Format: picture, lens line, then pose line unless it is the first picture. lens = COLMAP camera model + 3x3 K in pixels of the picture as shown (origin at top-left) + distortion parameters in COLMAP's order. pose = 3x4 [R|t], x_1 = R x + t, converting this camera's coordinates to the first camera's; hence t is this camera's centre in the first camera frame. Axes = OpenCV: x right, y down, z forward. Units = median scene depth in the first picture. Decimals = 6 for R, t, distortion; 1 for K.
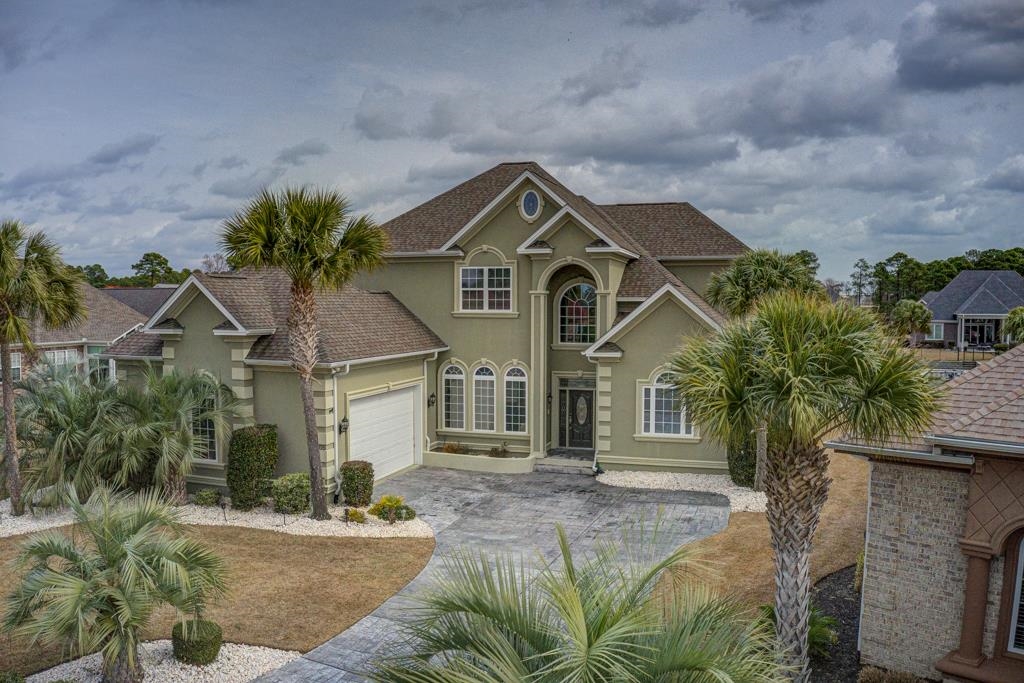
lens RADIAL K [[807.6, 0, 512.0], [0, 807.6, 341.5], [0, 0, 1]] dist [-0.179820, 0.024861]
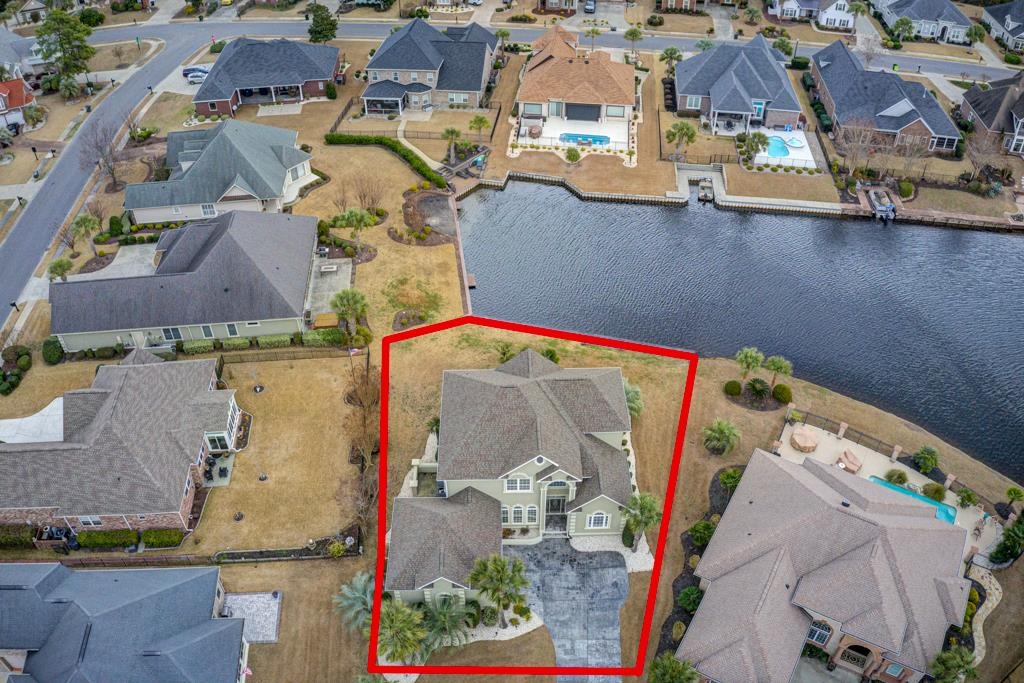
lens RADIAL K [[807.6, 0, 512.0], [0, 807.6, 341.5], [0, 0, 1]] dist [-0.179820, 0.024861]
pose [[0.946549, -0.216426, 0.239175, -0.613884], [0.025118, 0.788695, 0.614271, -2.161495], [-0.321580, -0.575430, 0.751975, -0.547852]]
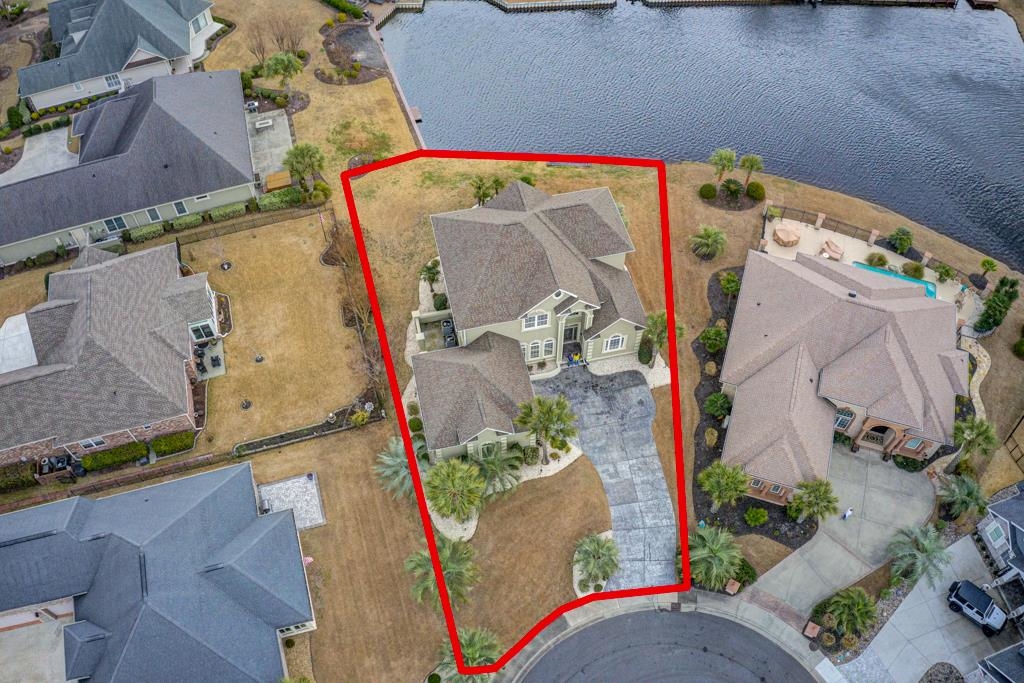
lens RADIAL K [[807.6, 0, 512.0], [0, 807.6, 341.5], [0, 0, 1]] dist [-0.179820, 0.024861]
pose [[0.861878, -0.415962, 0.290071, -0.931422], [0.037038, 0.622109, 0.782054, -2.177857], [-0.505761, -0.663292, 0.551589, -0.276404]]
